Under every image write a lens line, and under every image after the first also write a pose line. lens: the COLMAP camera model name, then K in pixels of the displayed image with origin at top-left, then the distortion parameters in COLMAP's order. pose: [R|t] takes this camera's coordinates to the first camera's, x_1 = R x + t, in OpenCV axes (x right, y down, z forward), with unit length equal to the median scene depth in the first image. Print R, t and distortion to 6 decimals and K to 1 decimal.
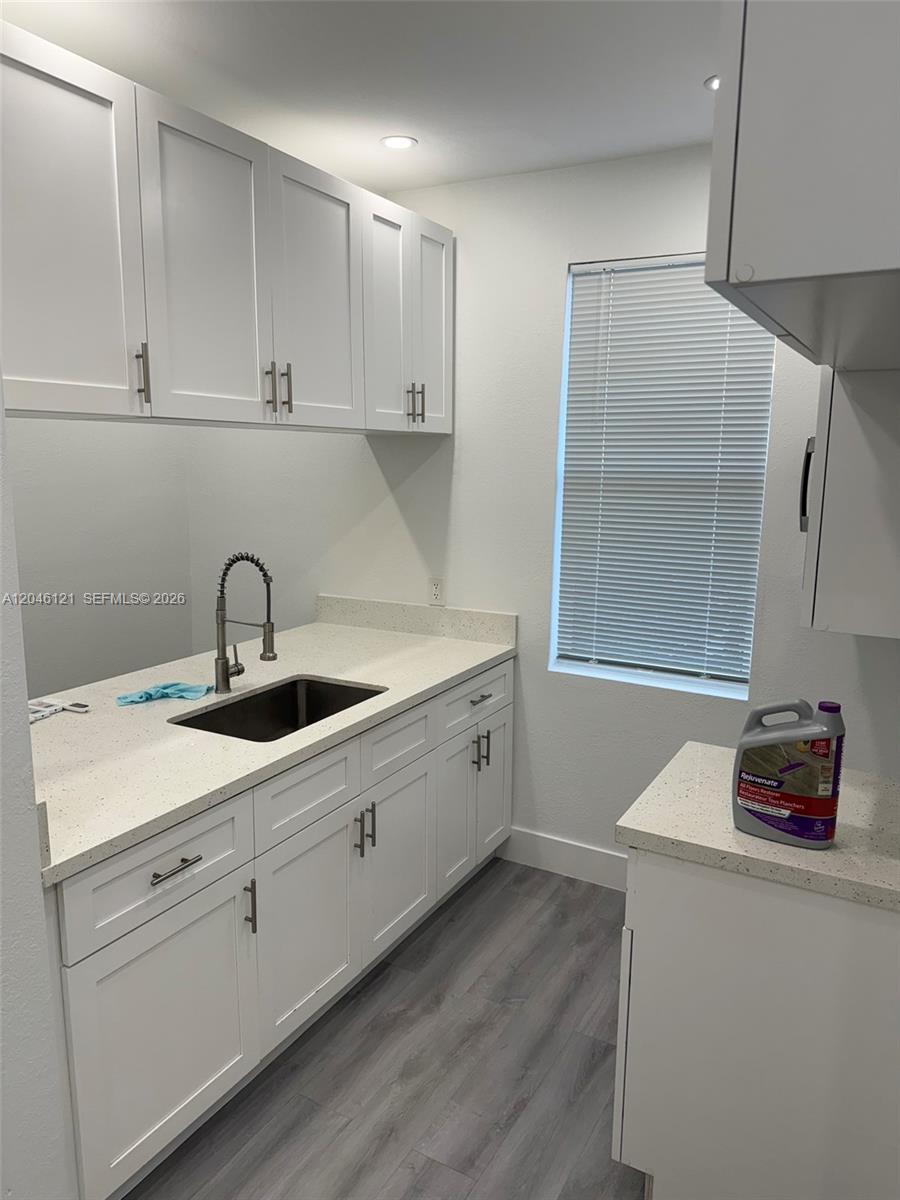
lens RADIAL K [[854.4, 0, 450.0], [0, 854.4, 600.0], [0, 0, 1]] dist [0.000698, -0.001347]
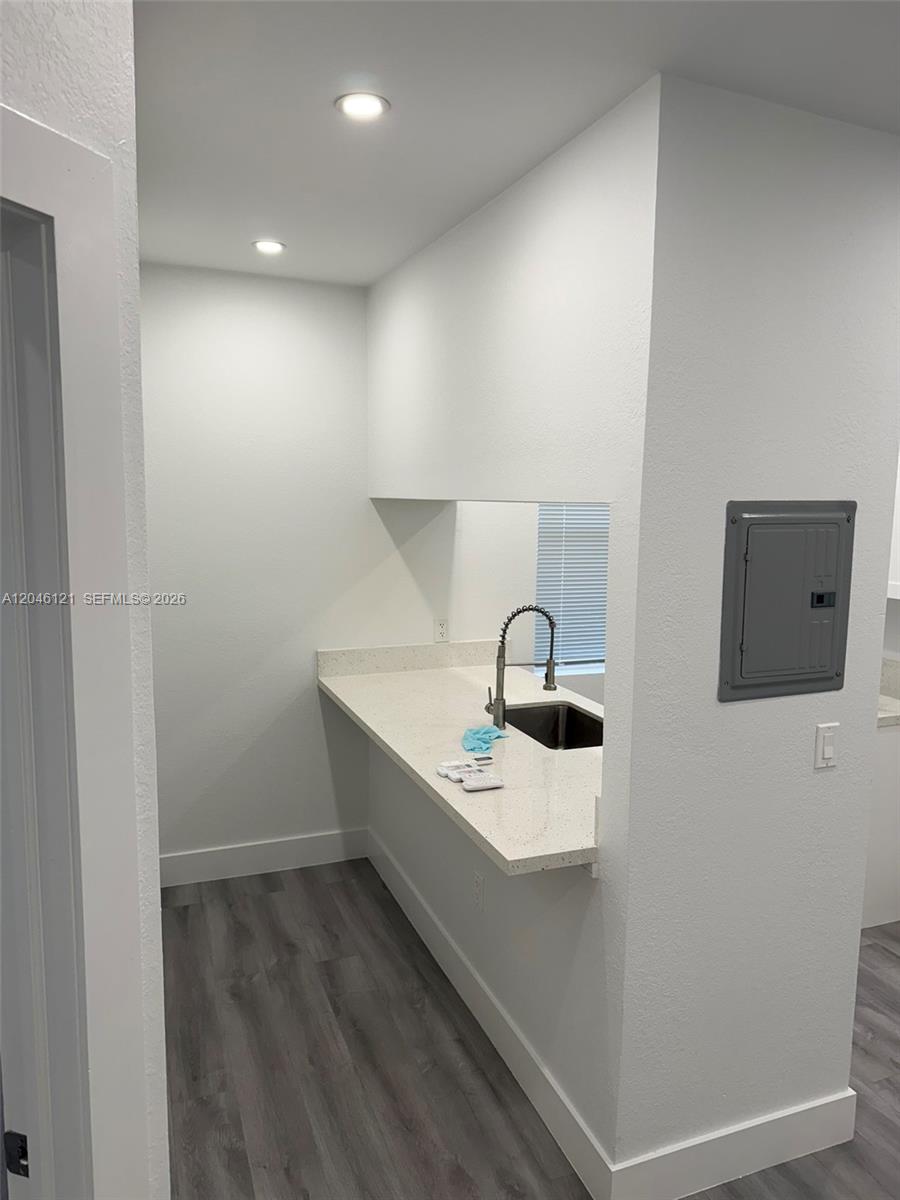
lens RADIAL K [[854.4, 0, 450.0], [0, 854.4, 600.0], [0, 0, 1]] dist [0.000698, -0.001347]
pose [[0.645813, -0.096597, 0.757360, -1.209788], [0.122431, 0.992230, 0.022155, -0.102583], [-0.753615, 0.078416, 0.652621, 0.289895]]
